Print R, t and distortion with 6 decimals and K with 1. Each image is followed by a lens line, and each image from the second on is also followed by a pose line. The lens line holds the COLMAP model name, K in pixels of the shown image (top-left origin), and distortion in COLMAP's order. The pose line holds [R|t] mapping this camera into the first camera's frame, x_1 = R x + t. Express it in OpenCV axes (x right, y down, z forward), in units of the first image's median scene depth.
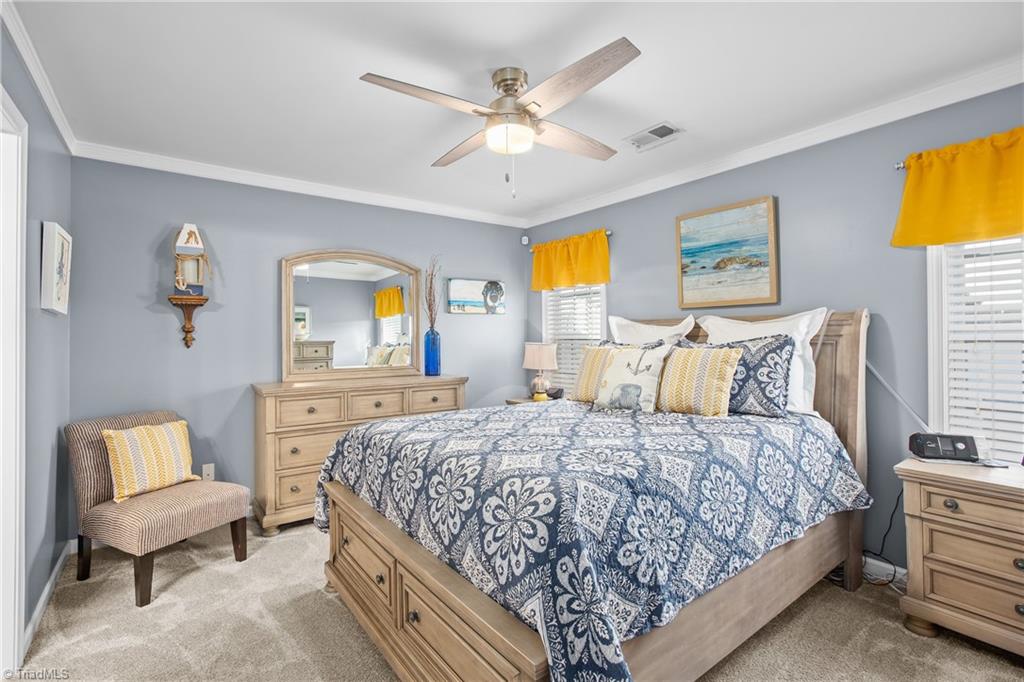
lens RADIAL K [[476.4, 0, 501.1], [0, 476.4, 339.0], [0, 0, 1]] dist [-0.061818, 0.027897]
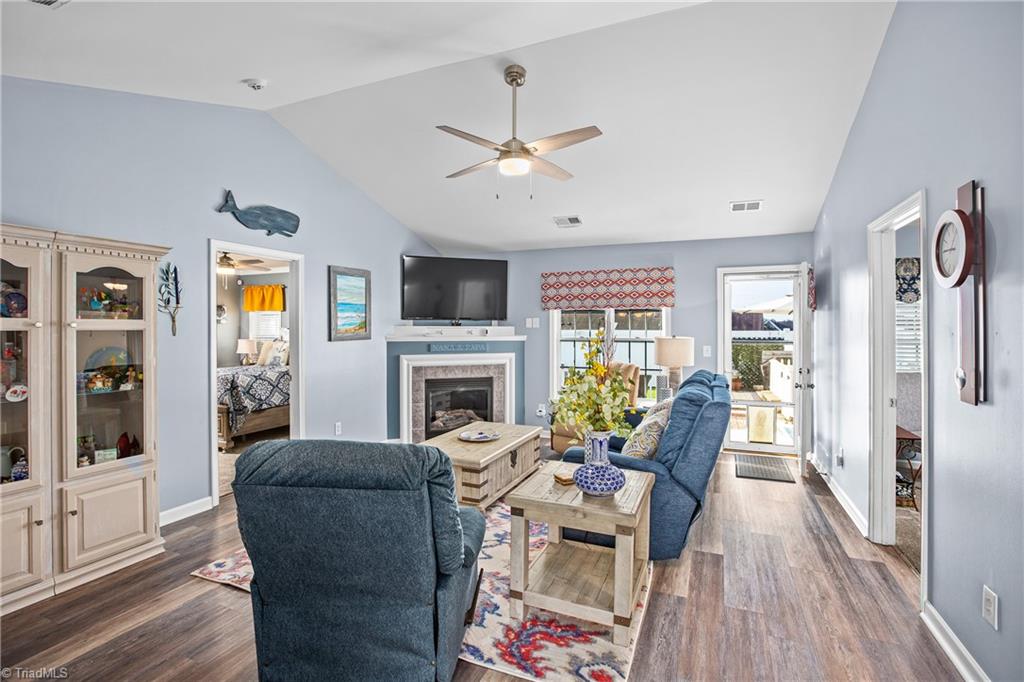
lens RADIAL K [[476.4, 0, 501.1], [0, 476.4, 339.0], [0, 0, 1]] dist [-0.061818, 0.027897]
pose [[0.871200, -0.012360, 0.490773, 0.140704], [0.001761, 0.999755, 0.022053, -0.109804], [-0.490925, -0.018348, 0.871008, -3.656906]]
